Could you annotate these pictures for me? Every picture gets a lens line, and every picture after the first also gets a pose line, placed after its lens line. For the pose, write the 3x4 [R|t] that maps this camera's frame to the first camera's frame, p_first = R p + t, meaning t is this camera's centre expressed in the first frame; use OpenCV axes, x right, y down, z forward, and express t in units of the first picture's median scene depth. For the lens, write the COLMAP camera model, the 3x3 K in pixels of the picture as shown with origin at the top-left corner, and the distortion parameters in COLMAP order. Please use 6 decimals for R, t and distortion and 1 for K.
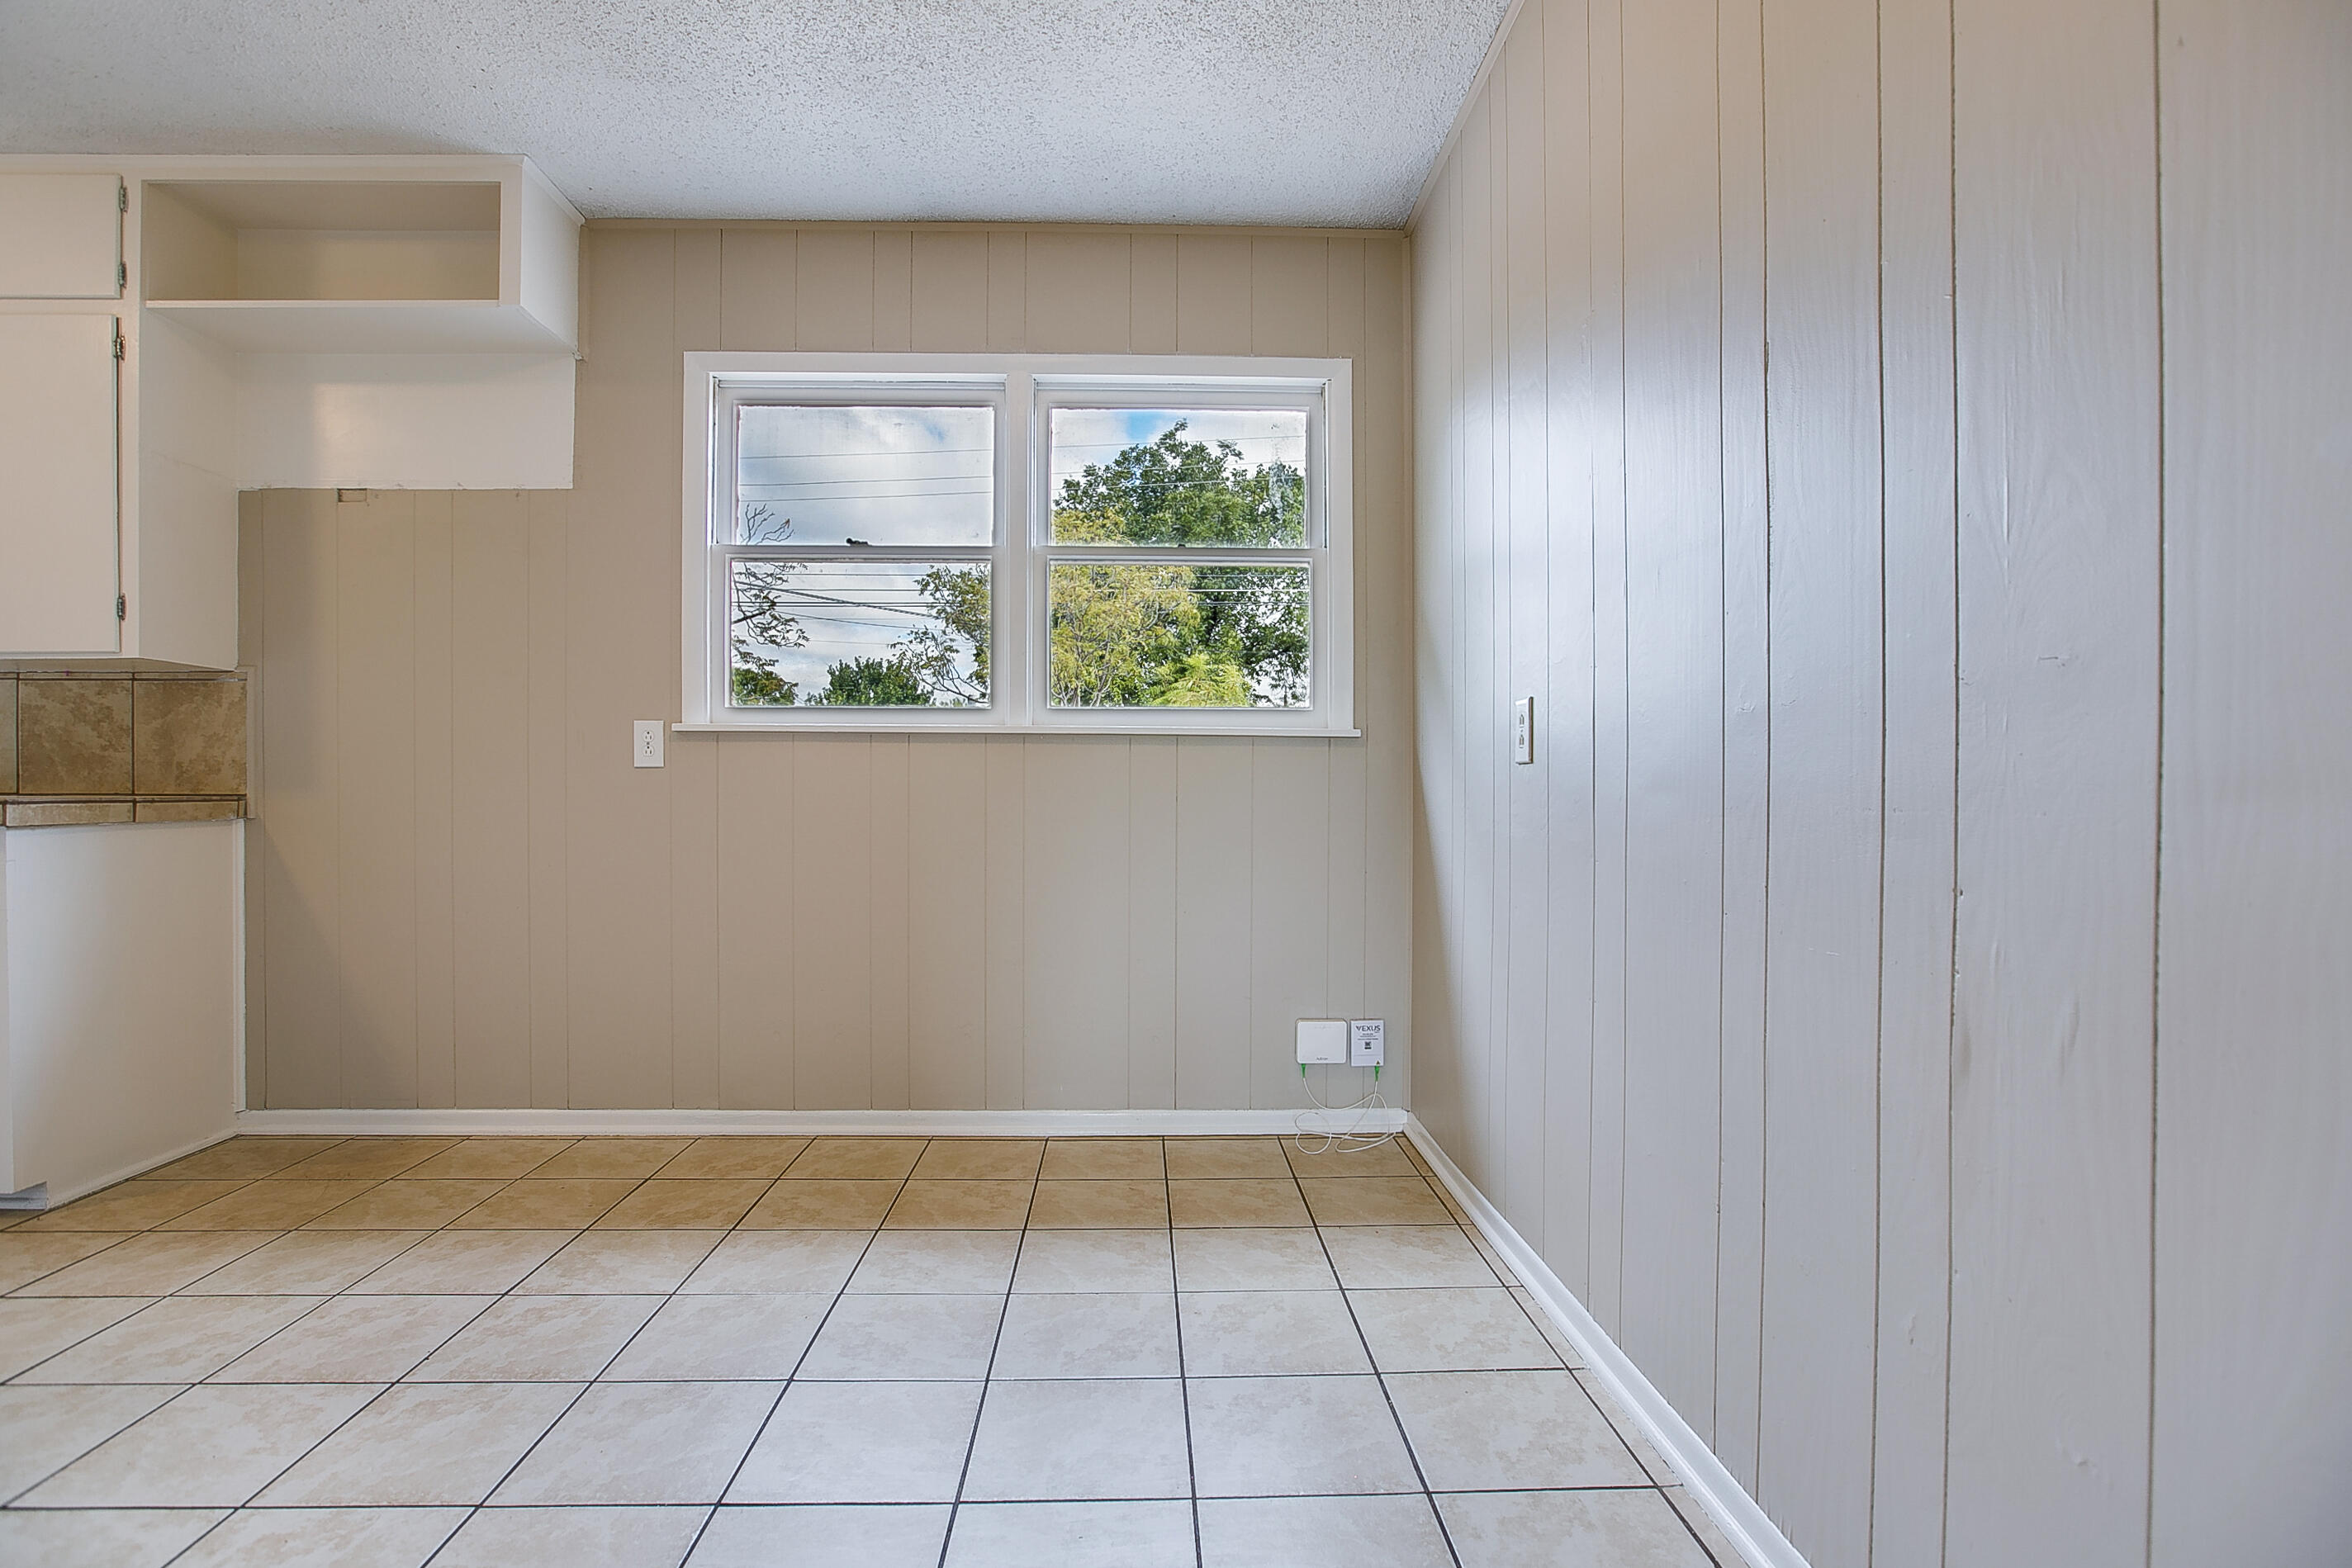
lens RADIAL K [[1083.1, 0, 1175.5], [0, 1083.1, 781.9], [0, 0, 1]] dist [-0.038120, 0.007709]
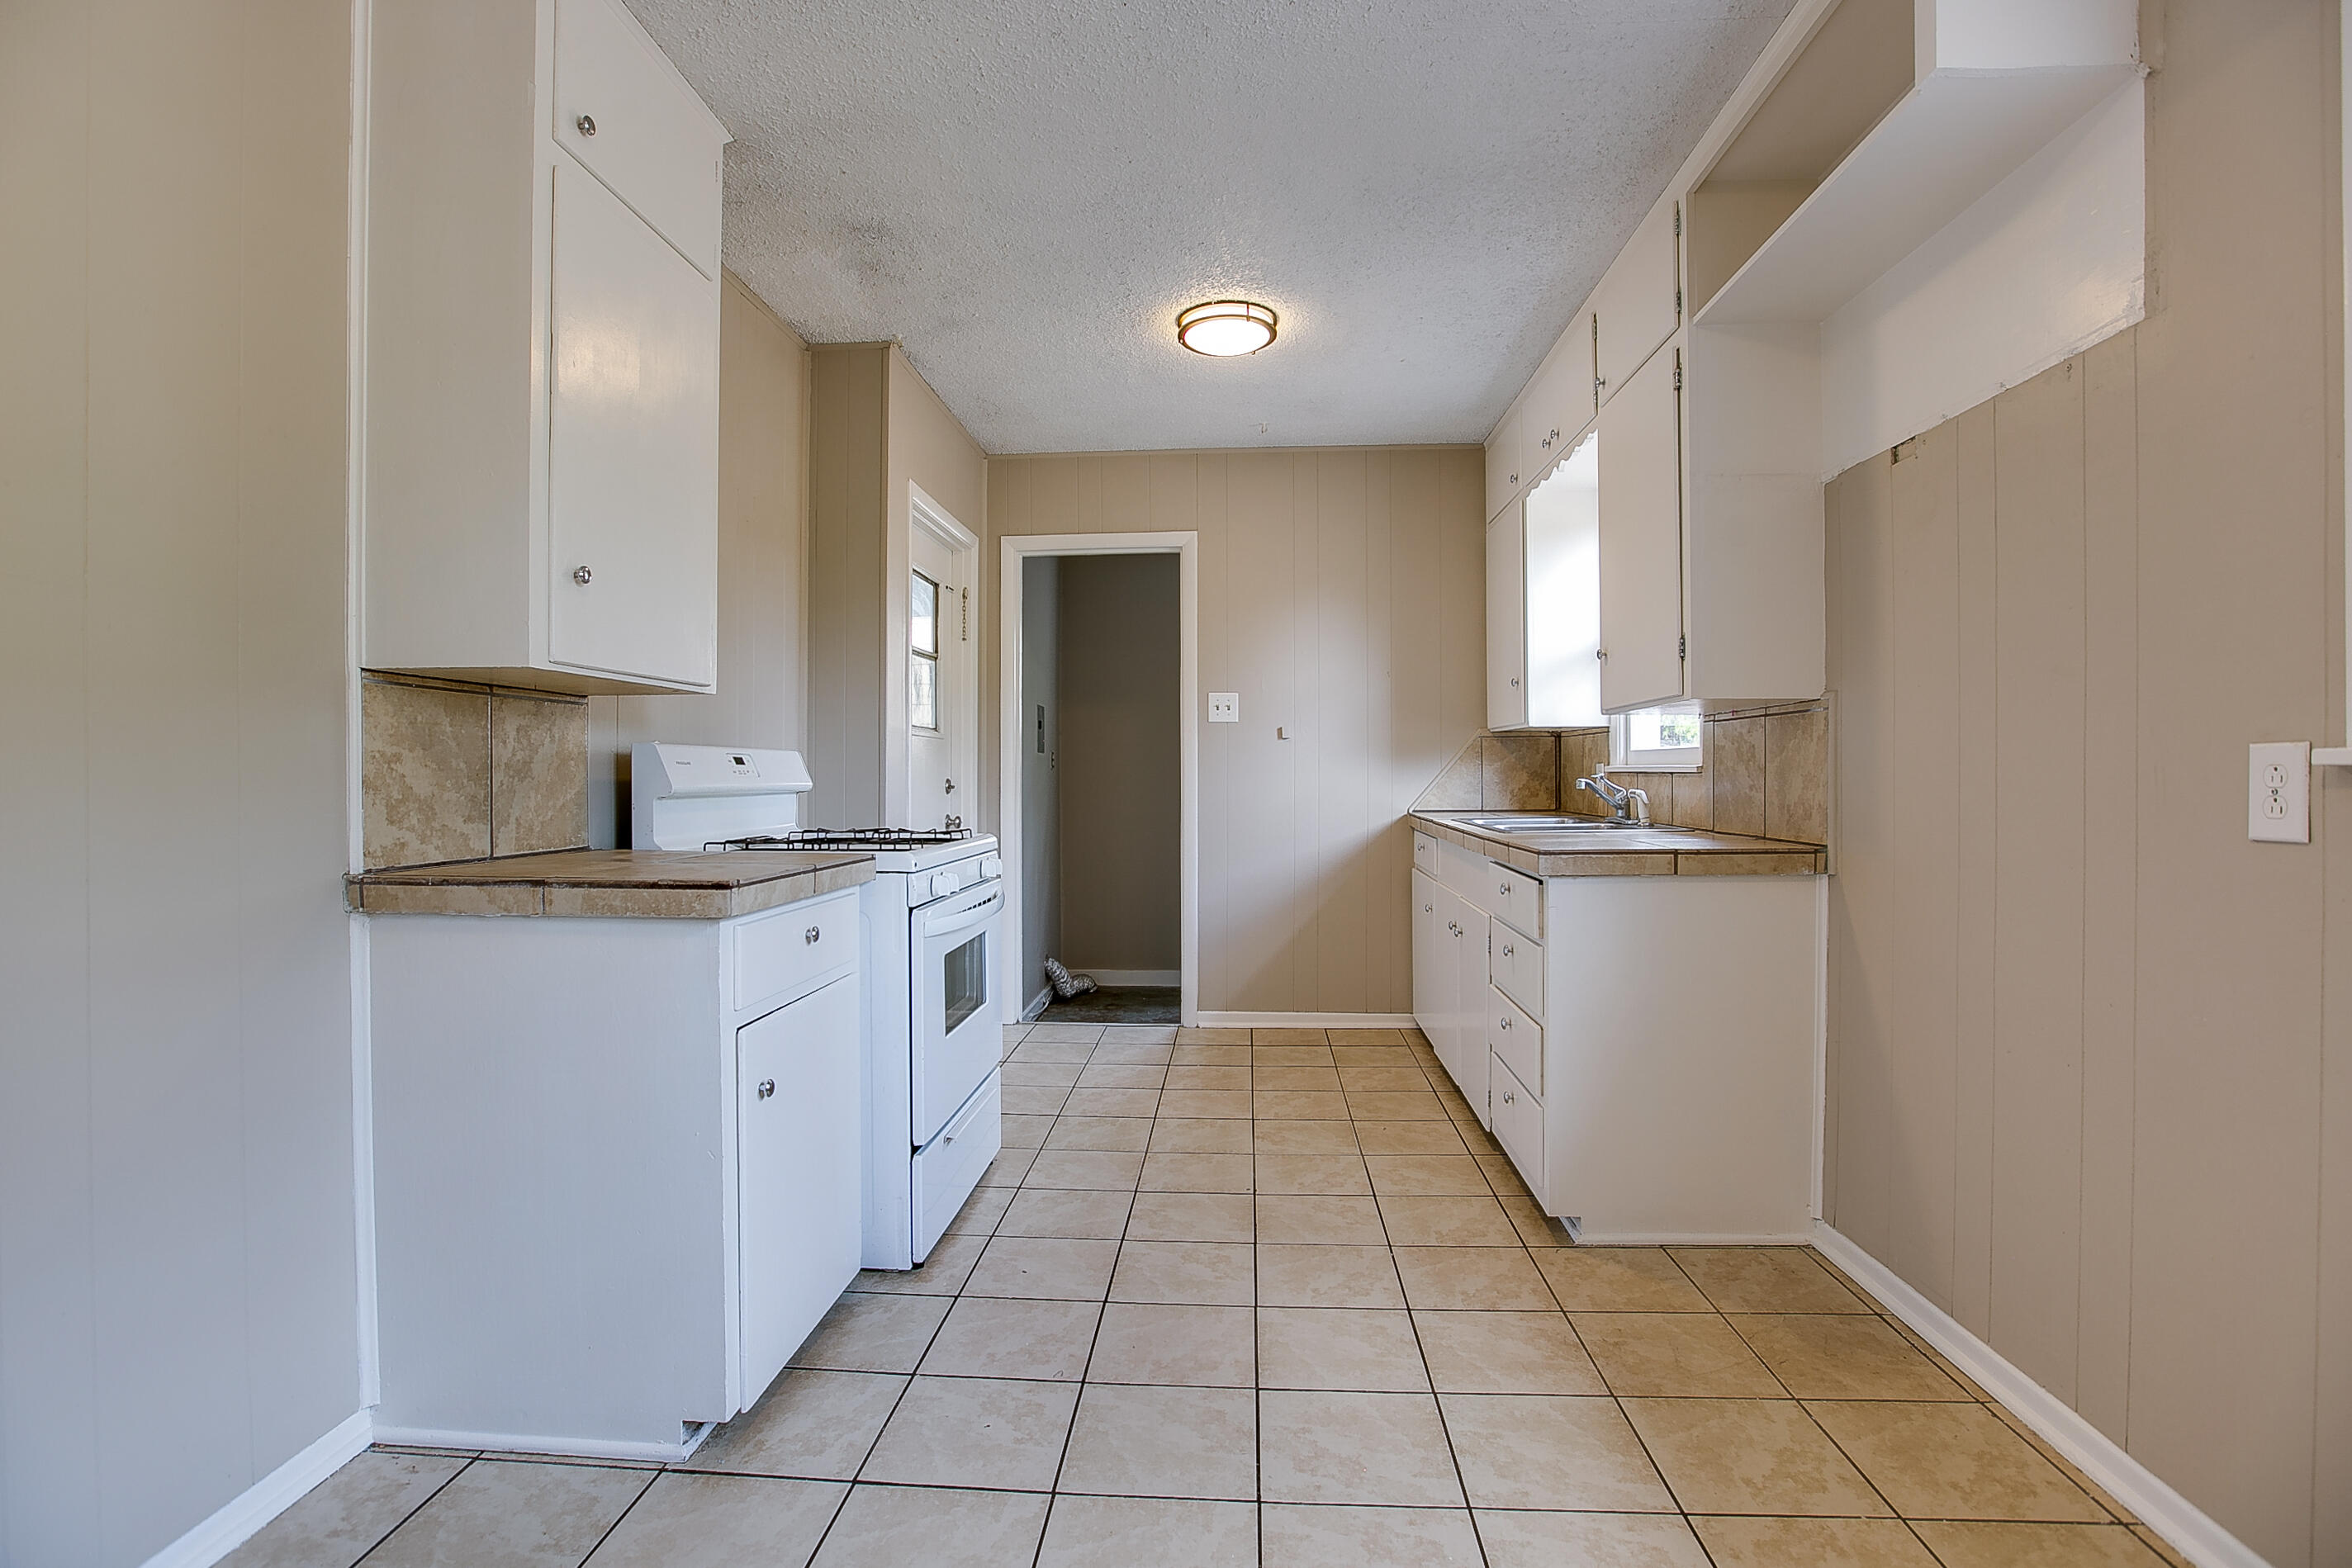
lens RADIAL K [[1083.1, 0, 1174.1], [0, 1083.1, 784.6], [0, 0, 1]] dist [-0.038120, 0.007709]
pose [[-0.102301, 0.006483, -0.994732, 0.015871], [0.007672, 0.999954, 0.005728, -0.045616], [0.994724, -0.007045, -0.102346, 0.574438]]
